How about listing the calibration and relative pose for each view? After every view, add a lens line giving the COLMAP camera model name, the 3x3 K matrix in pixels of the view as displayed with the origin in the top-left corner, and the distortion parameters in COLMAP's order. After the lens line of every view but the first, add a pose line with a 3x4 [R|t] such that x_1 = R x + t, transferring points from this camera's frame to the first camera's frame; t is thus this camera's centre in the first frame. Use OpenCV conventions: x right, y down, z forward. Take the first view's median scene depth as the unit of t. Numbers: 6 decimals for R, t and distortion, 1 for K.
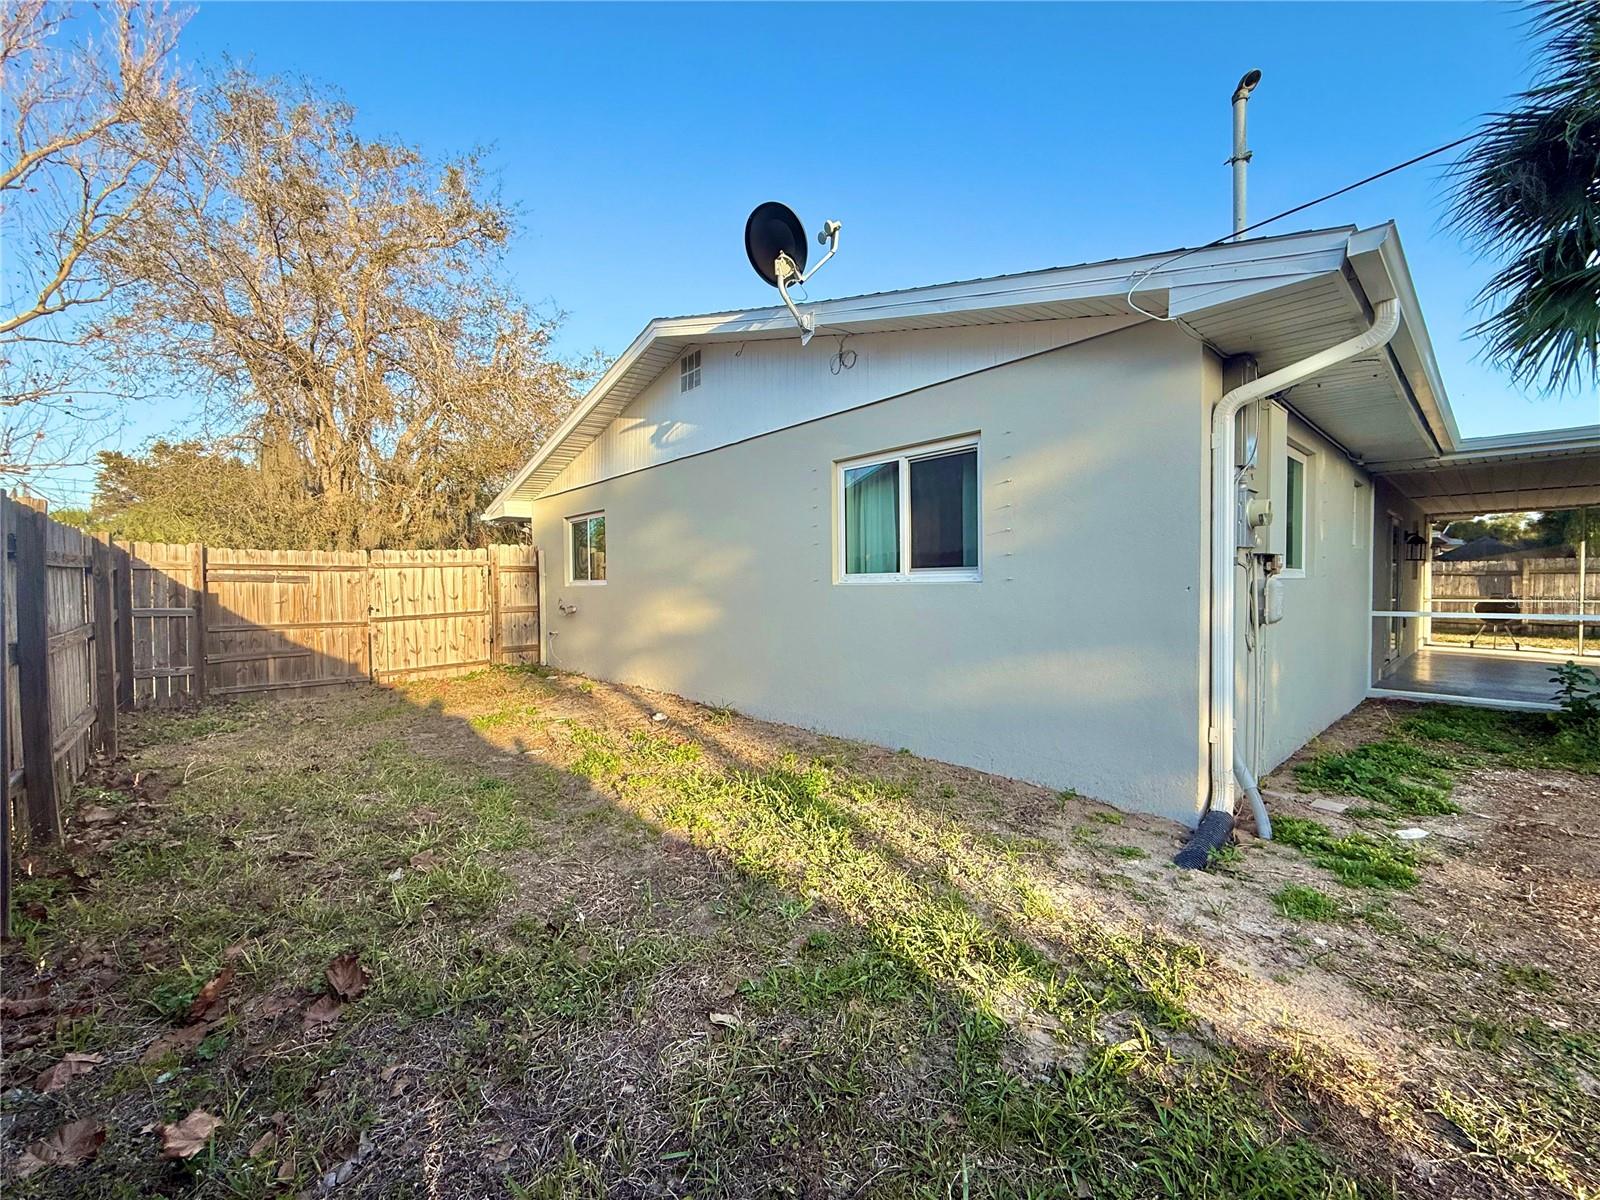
lens RADIAL K [[654.6, 0, 800.0], [0, 654.6, 600.0], [0, 0, 1]] dist [0.011821, 0.000168]
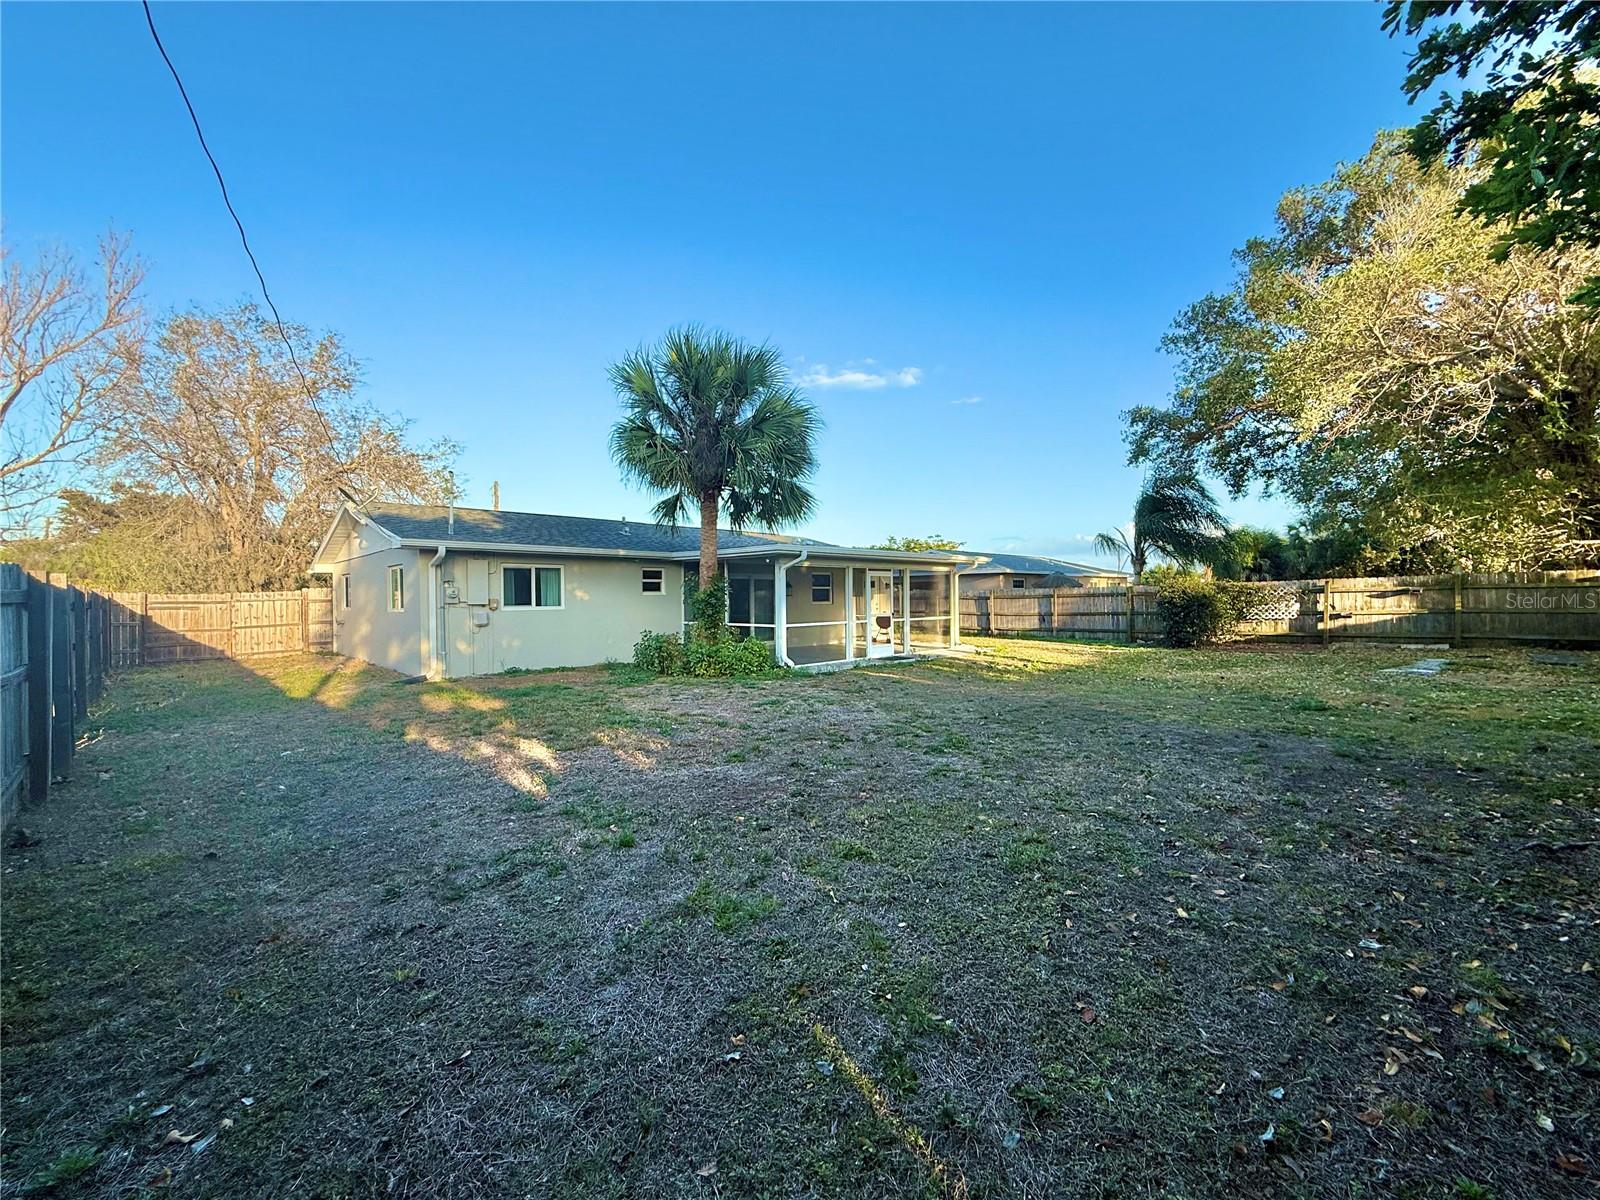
lens RADIAL K [[654.6, 0, 800.0], [0, 654.6, 600.0], [0, 0, 1]] dist [0.011821, 0.000168]
pose [[0.999318, -0.001893, 0.036873, 0.965230], [0.002634, 0.999795, -0.020057, -0.009628], [-0.036827, 0.020141, 0.999119, -1.036700]]
